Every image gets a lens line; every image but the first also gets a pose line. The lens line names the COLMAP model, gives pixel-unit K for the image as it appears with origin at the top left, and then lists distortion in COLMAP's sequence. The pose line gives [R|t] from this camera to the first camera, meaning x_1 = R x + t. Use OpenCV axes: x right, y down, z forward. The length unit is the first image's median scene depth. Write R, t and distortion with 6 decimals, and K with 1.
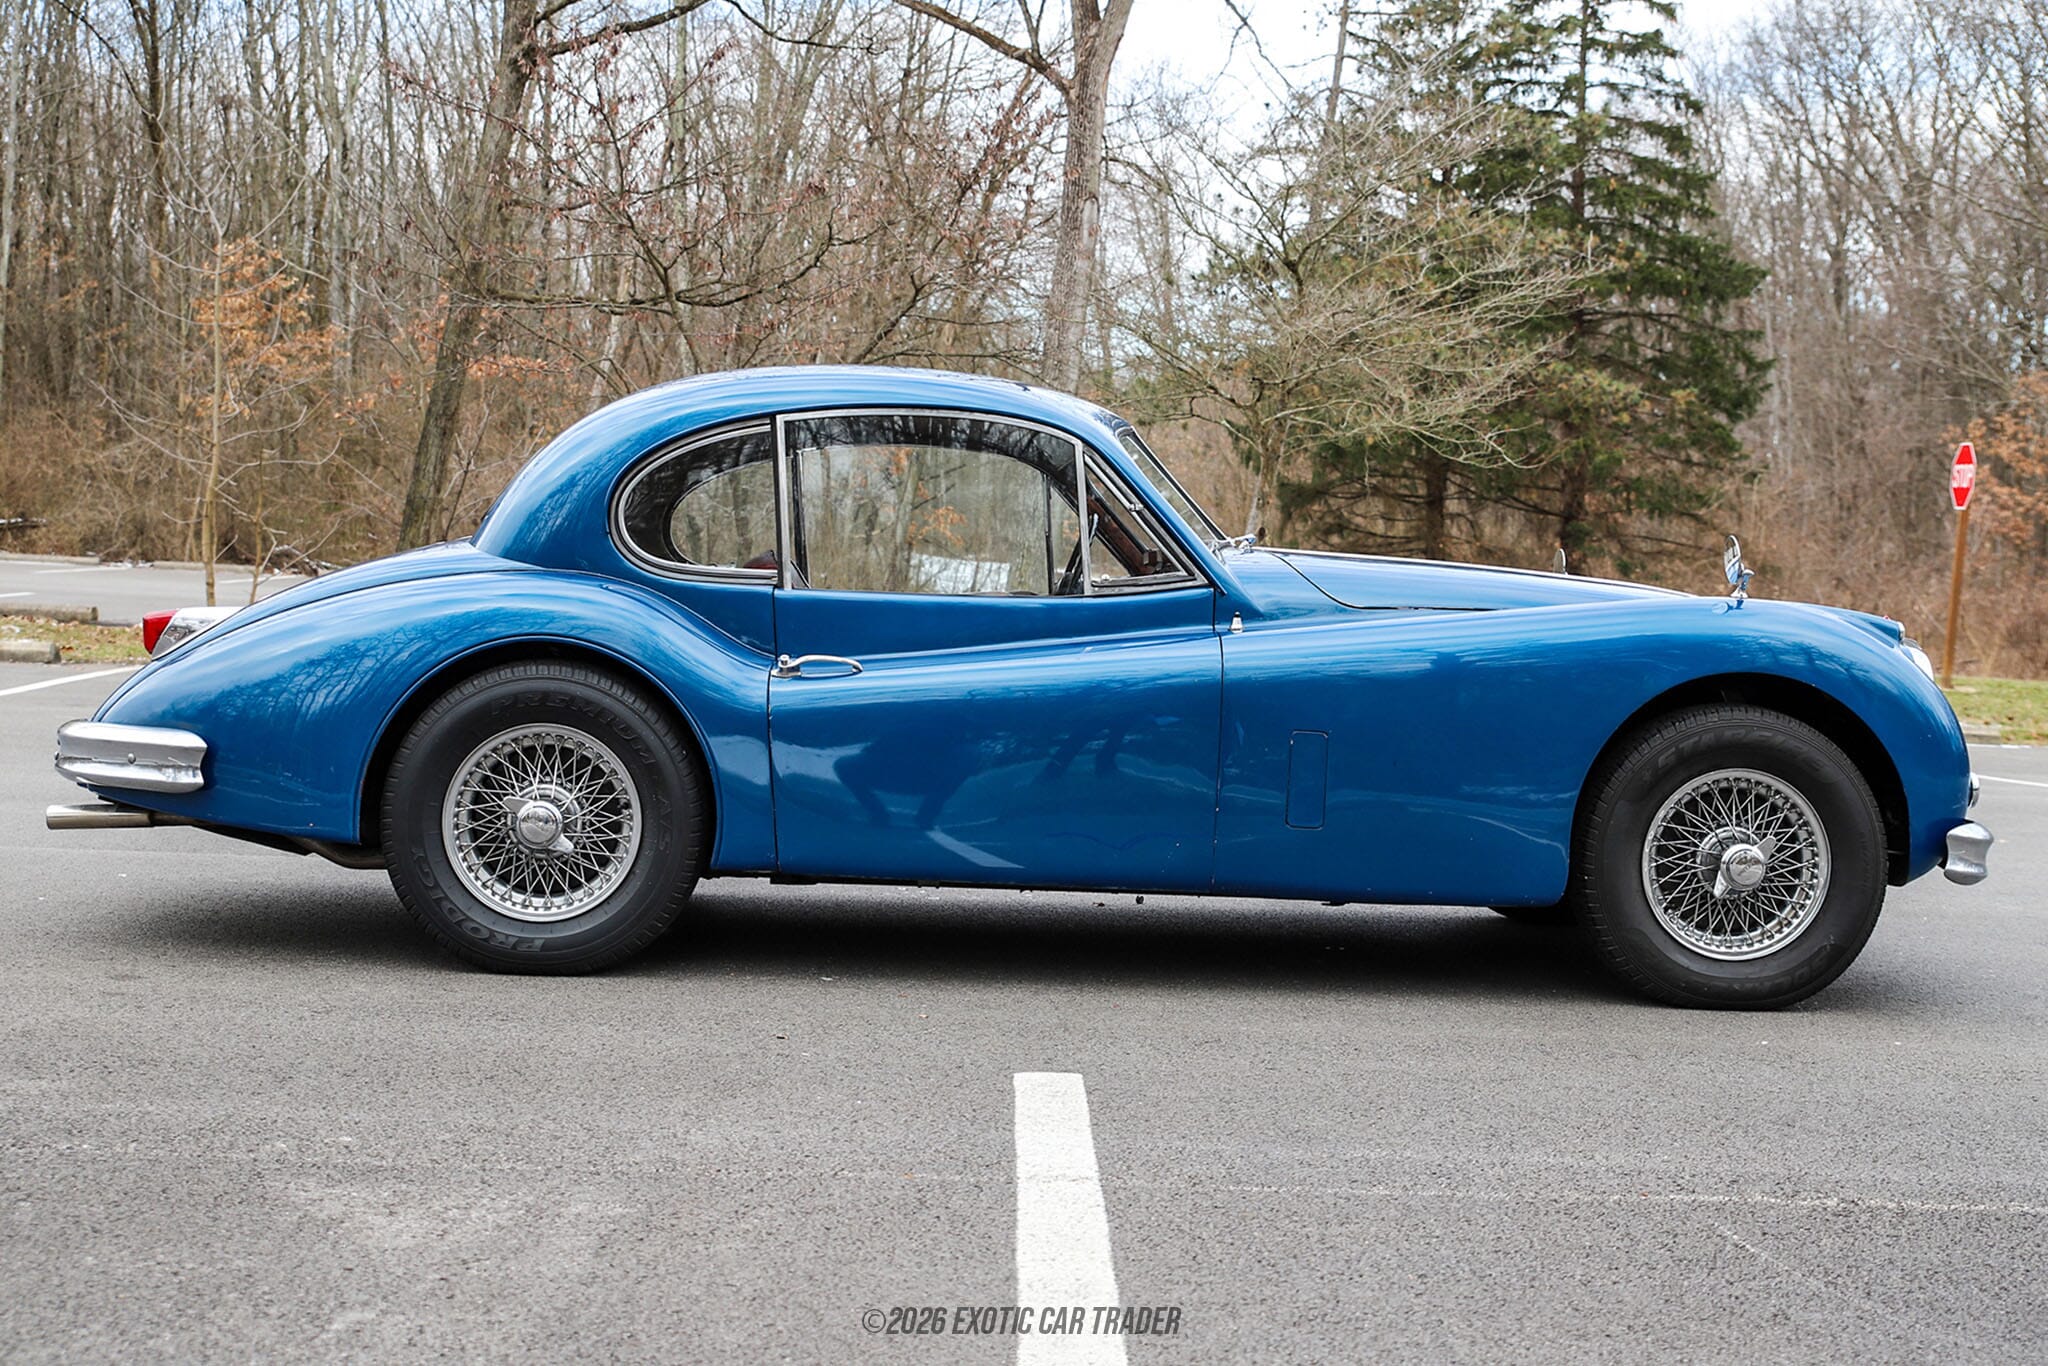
lens RADIAL K [[2365.8, 0, 1029.8], [0, 2365.8, 673.6], [0, 0, 1]] dist [0.003631, 0.000000]
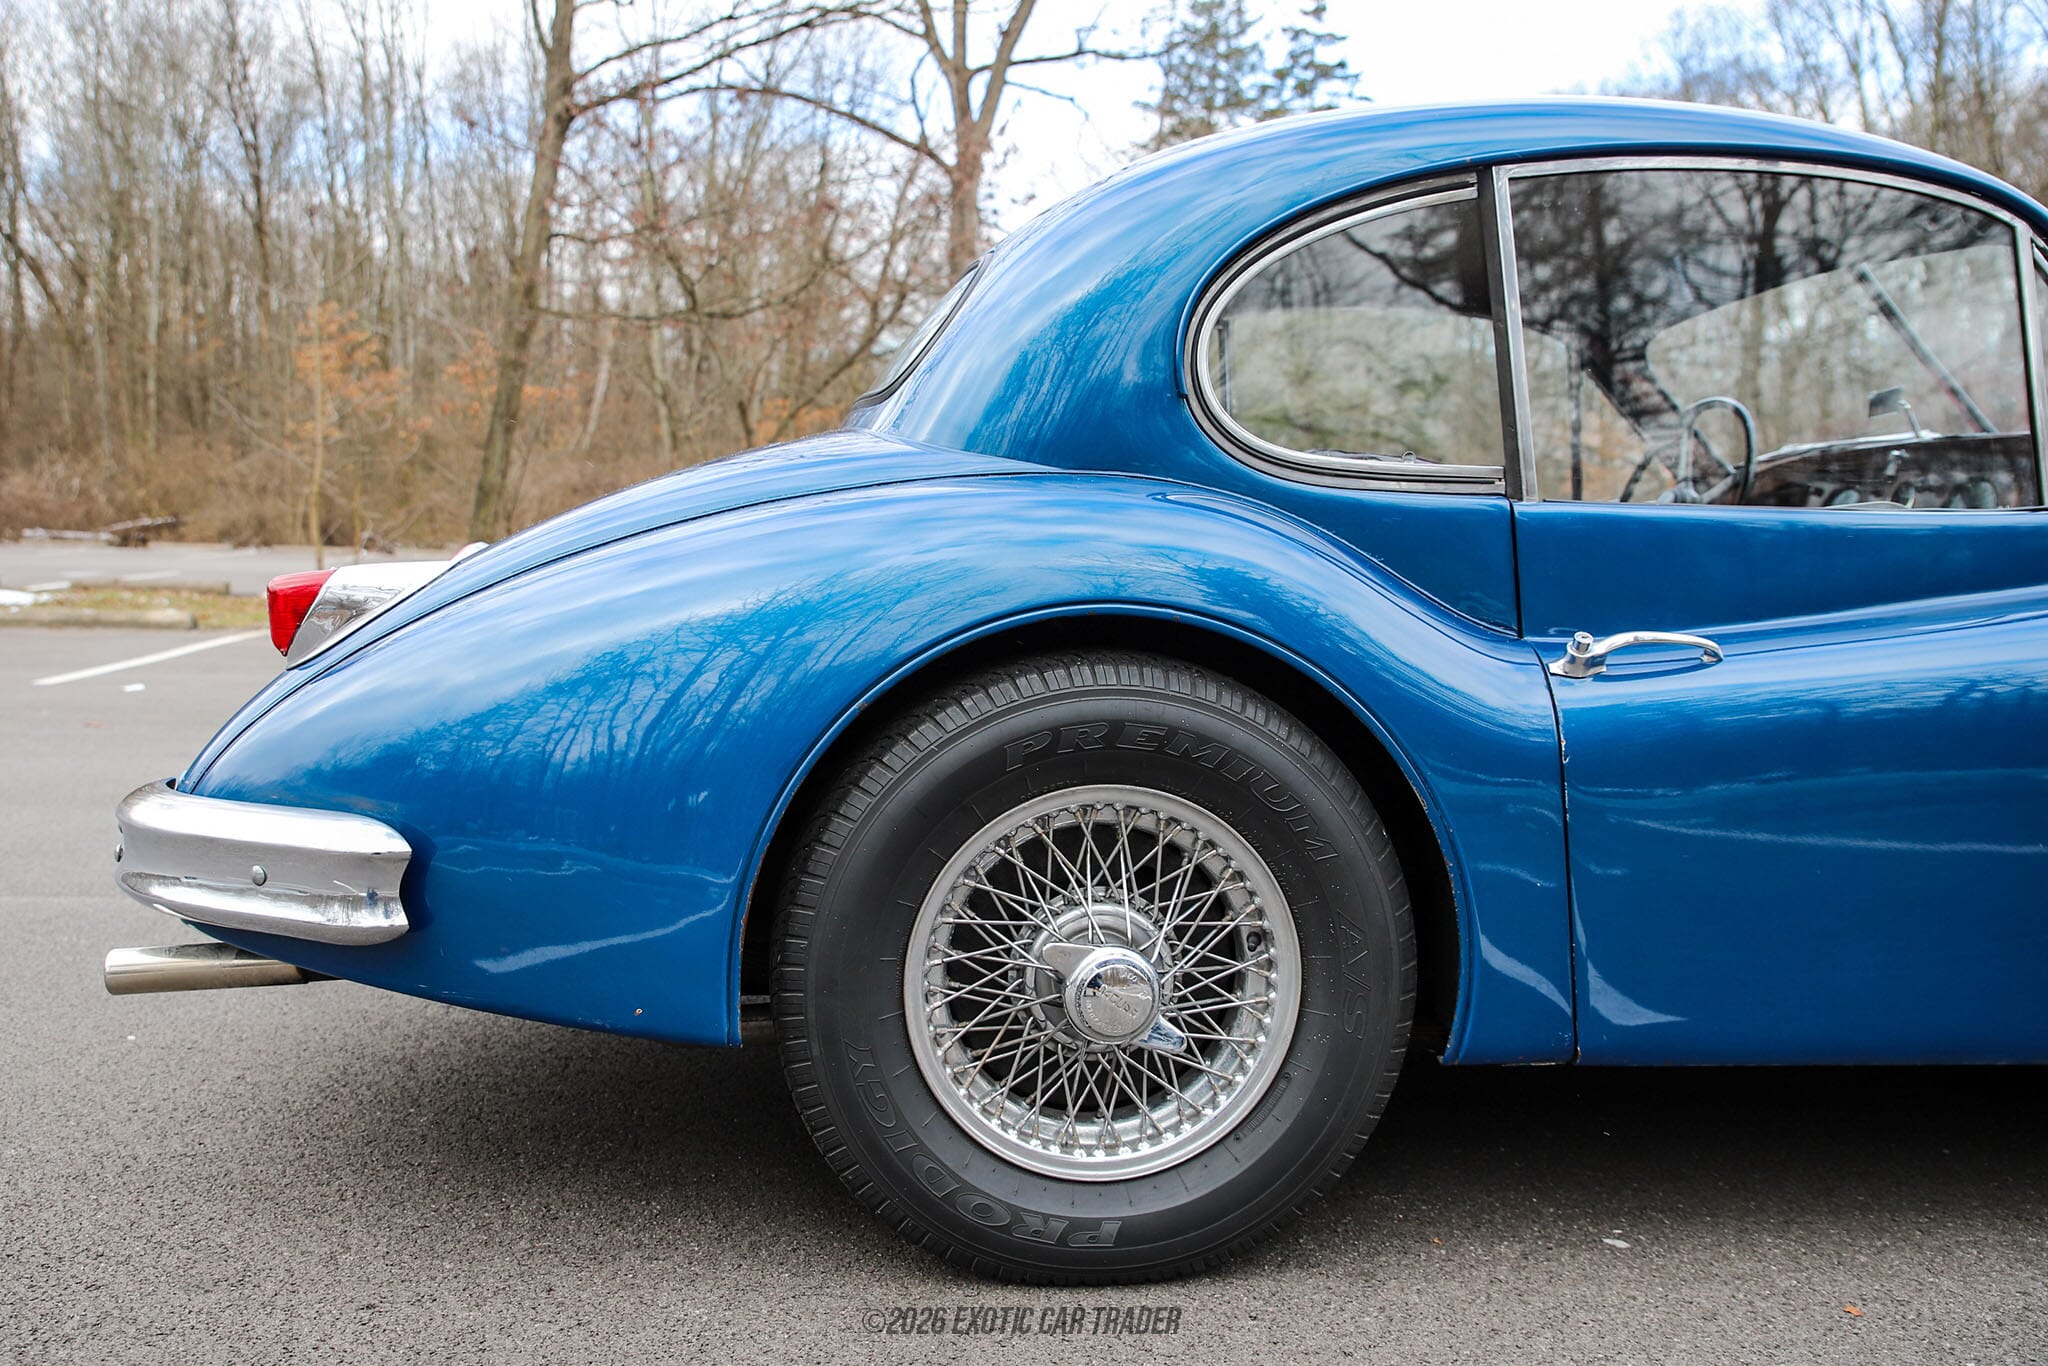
lens RADIAL K [[1696.5, 0, 986.3], [0, 1696.5, 737.9], [0, 0, 1]] dist [-0.070469, -0.007003]
pose [[0.998690, -0.025410, 0.044424, -0.238781], [0.022078, 0.997019, 0.073936, -0.014322], [-0.046170, -0.072858, 0.996273, 0.637896]]
